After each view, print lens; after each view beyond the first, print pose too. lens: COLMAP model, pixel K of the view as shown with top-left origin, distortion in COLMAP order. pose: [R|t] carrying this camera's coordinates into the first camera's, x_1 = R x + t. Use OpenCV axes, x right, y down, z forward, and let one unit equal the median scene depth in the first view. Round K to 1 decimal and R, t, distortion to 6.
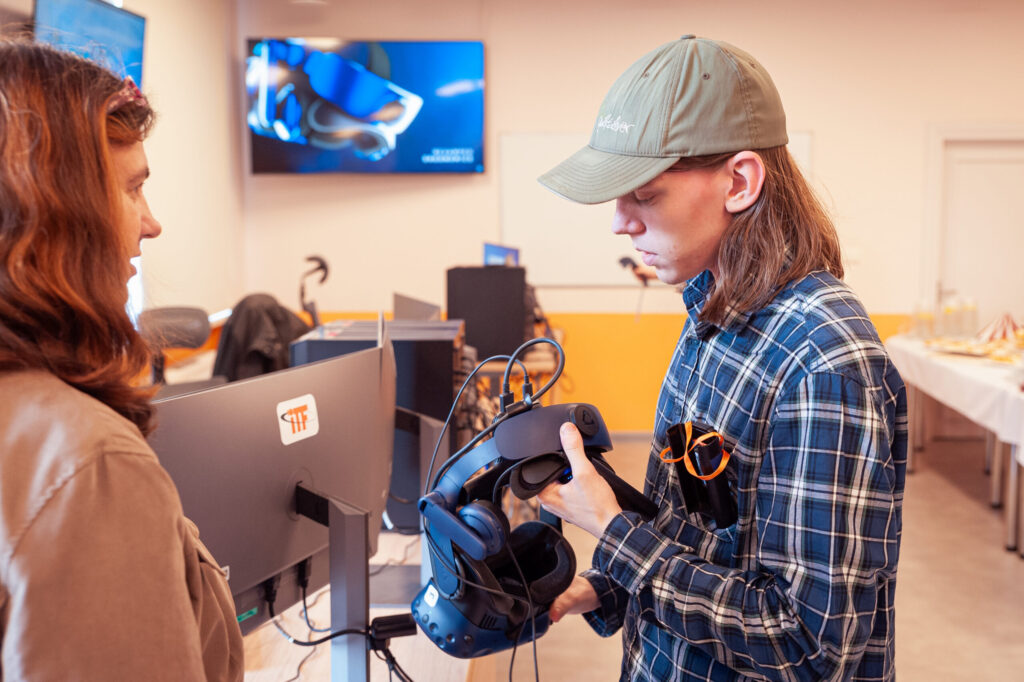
lens RADIAL K [[1136.8, 0, 512.0], [0, 1136.8, 341.0], [0, 0, 1]] dist [-0.050173, -0.009661]
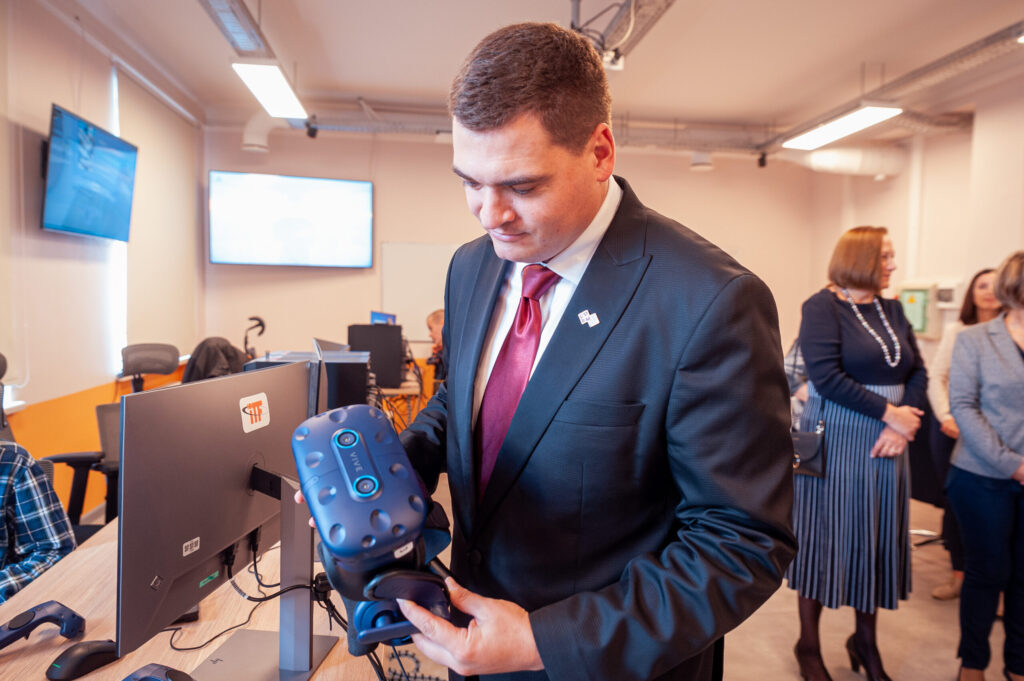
lens RADIAL K [[691.1, 0, 512.0], [0, 691.1, 340.5], [0, 0, 1]] dist [-0.005444, -0.001608]
pose [[0.981768, 0.011991, 0.189707, -0.040090], [-0.000712, 0.998234, -0.059407, 0.023942], [-0.190084, 0.058189, 0.980042, 0.140371]]
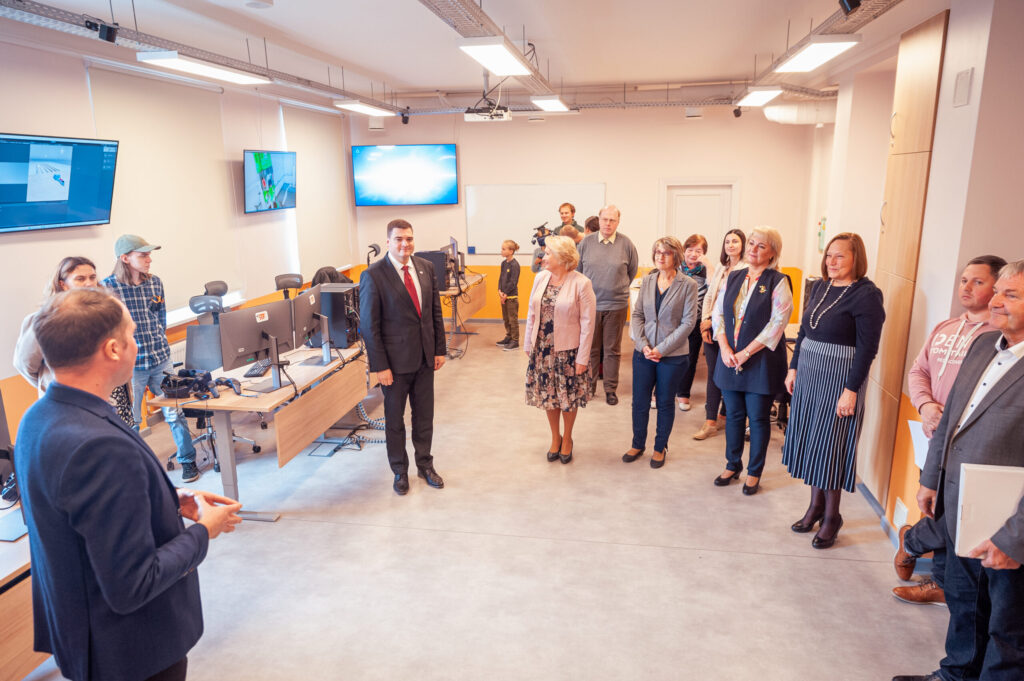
lens RADIAL K [[666.1, 0, 512.0], [0, 666.1, 340.5], [0, 0, 1]] dist [-0.001922, -0.000173]
pose [[0.992781, 0.016064, -0.118863, 0.736406], [-0.002035, 0.993105, 0.117212, -0.098208], [0.119927, -0.116124, 0.985968, -0.985252]]
